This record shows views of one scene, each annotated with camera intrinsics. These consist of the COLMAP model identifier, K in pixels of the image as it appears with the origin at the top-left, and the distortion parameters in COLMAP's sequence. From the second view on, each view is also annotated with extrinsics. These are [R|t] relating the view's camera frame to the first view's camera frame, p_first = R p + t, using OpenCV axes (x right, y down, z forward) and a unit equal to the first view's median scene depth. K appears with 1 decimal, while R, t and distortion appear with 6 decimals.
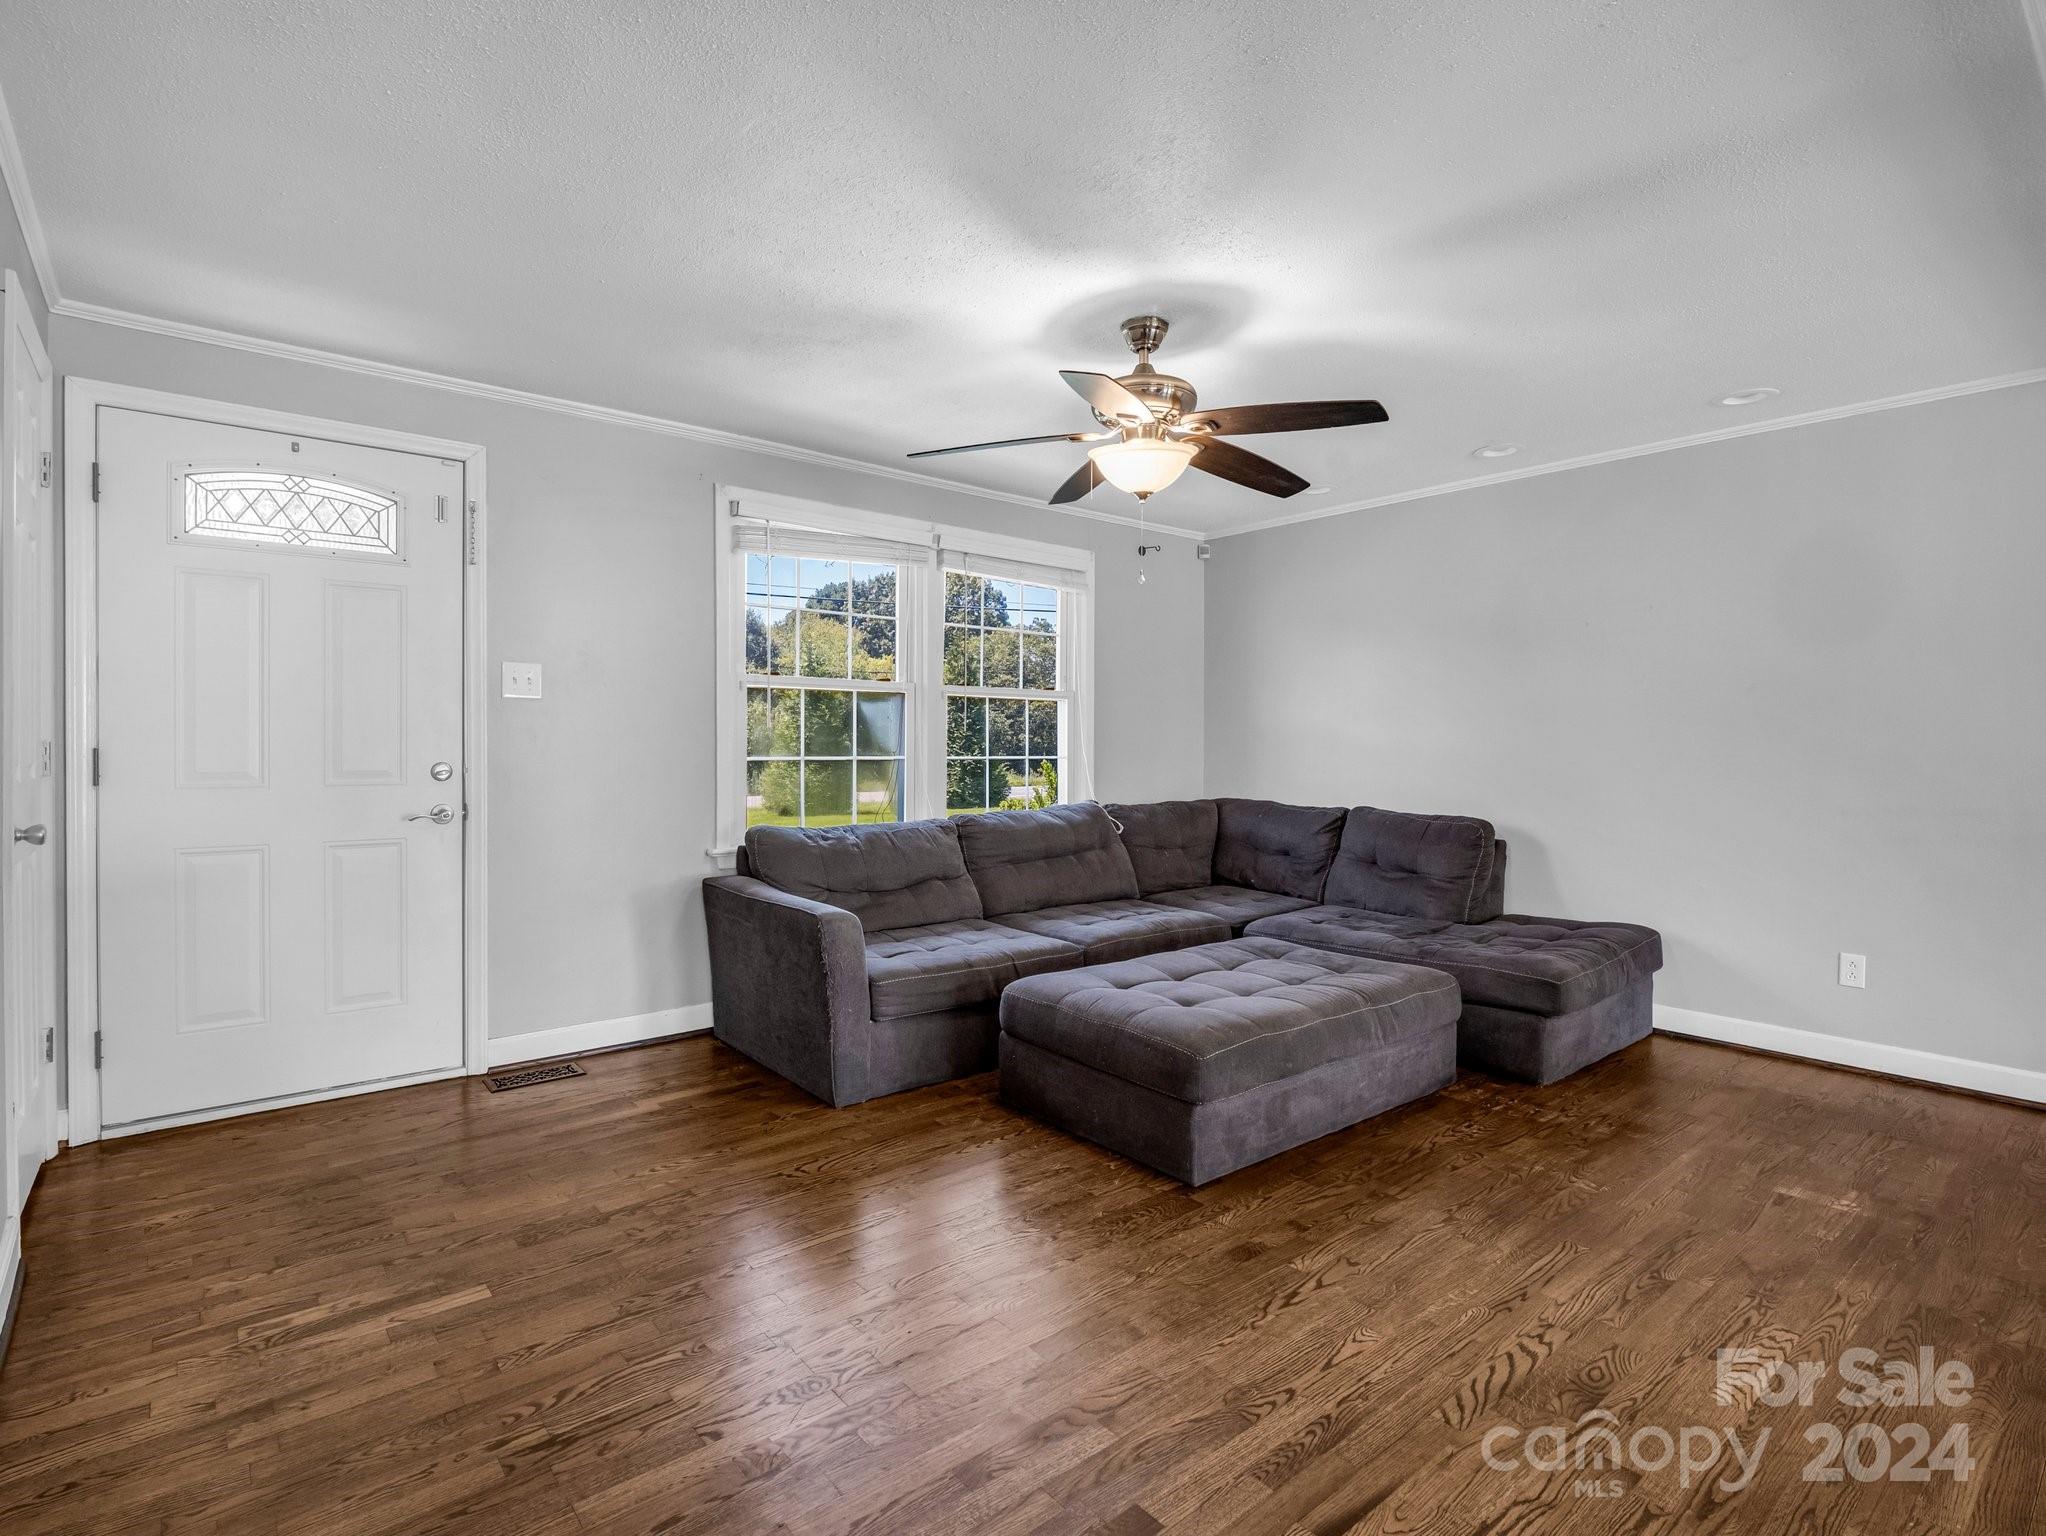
lens RADIAL K [[1033.3, 0, 1023.0], [0, 1033.3, 768.0], [0, 0, 1]] dist [-0.005187, -0.001291]
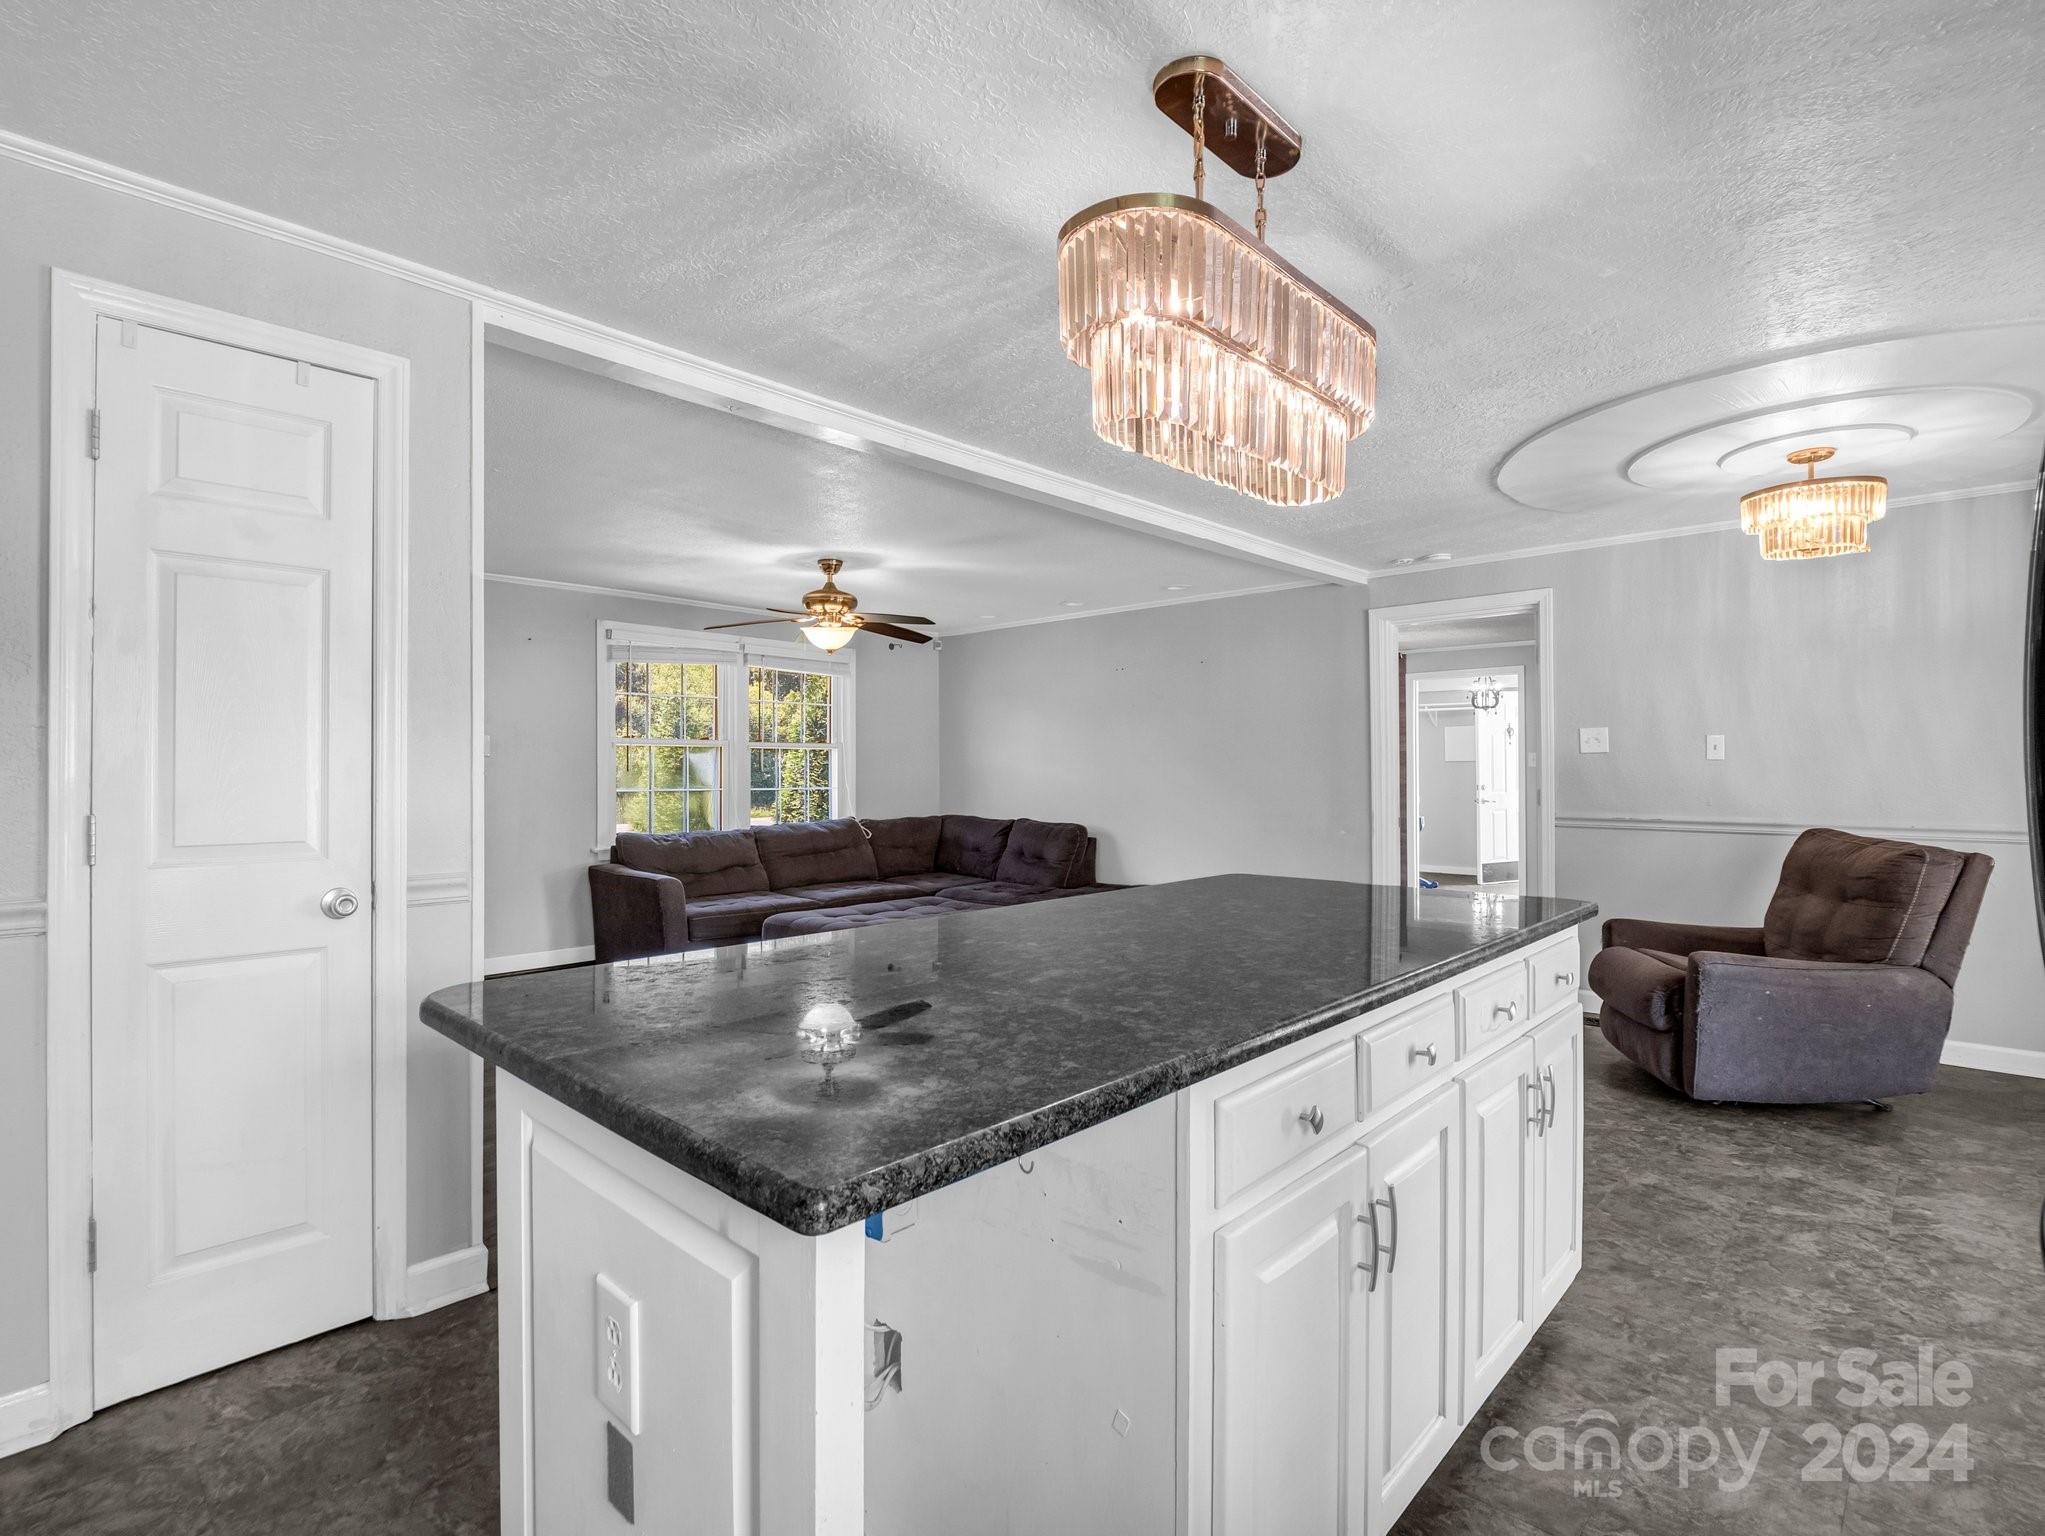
lens RADIAL K [[1187.8, 0, 1022.5], [0, 1187.8, 768.0], [0, 0, 1]] dist [-0.001832, -0.000117]
pose [[0.997857, -0.006470, 0.065107, 0.227520], [0.007593, 0.999826, -0.017018, -0.008897], [-0.064986, 0.017476, 0.997733, -0.830591]]
